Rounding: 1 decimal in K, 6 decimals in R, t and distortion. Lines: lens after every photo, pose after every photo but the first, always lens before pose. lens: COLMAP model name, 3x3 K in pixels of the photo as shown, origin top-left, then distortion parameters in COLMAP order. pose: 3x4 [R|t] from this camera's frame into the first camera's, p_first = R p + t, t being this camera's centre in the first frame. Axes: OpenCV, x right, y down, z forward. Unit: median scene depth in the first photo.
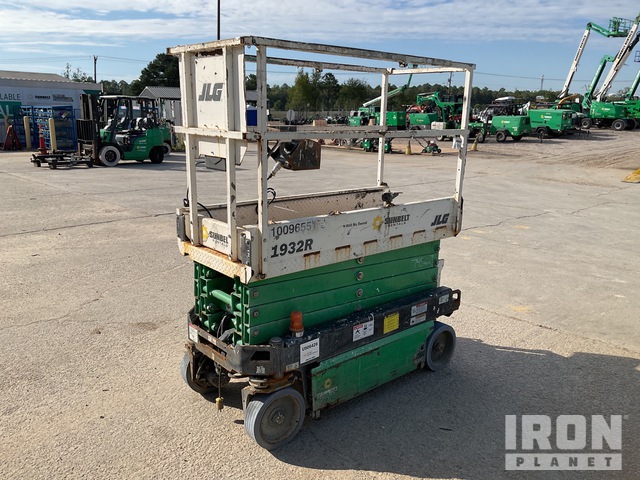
lens RADIAL K [[521.2, 0, 319.4], [0, 521.2, 241.7], [0, 0, 1]] dist [-0.011360, 0.000175]
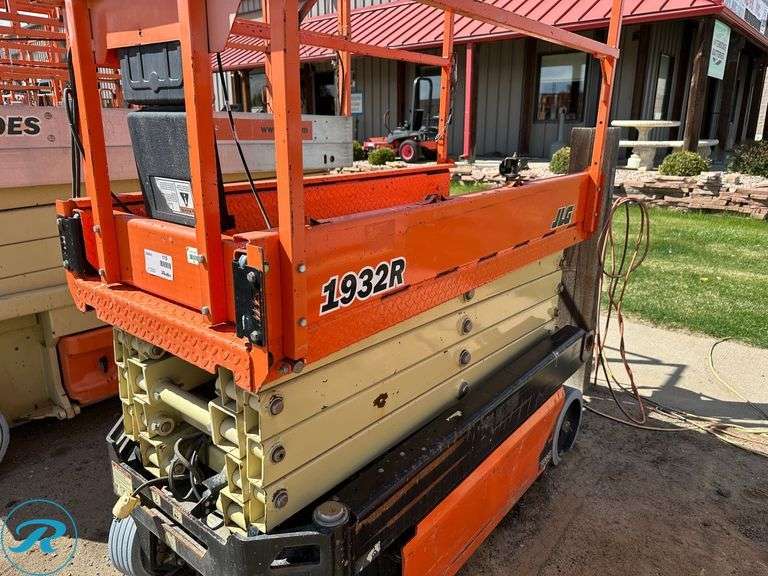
lens RADIAL K [[511.2, 0, 388.9], [0, 511.2, 276.0], [0, 0, 1]] dist [0.101185, 0.001537]
pose [[0.977384, -0.051445, 0.205121, -0.113231], [0.045260, 0.998371, 0.034735, -0.006547], [-0.206574, -0.024666, 0.978120, 0.587917]]
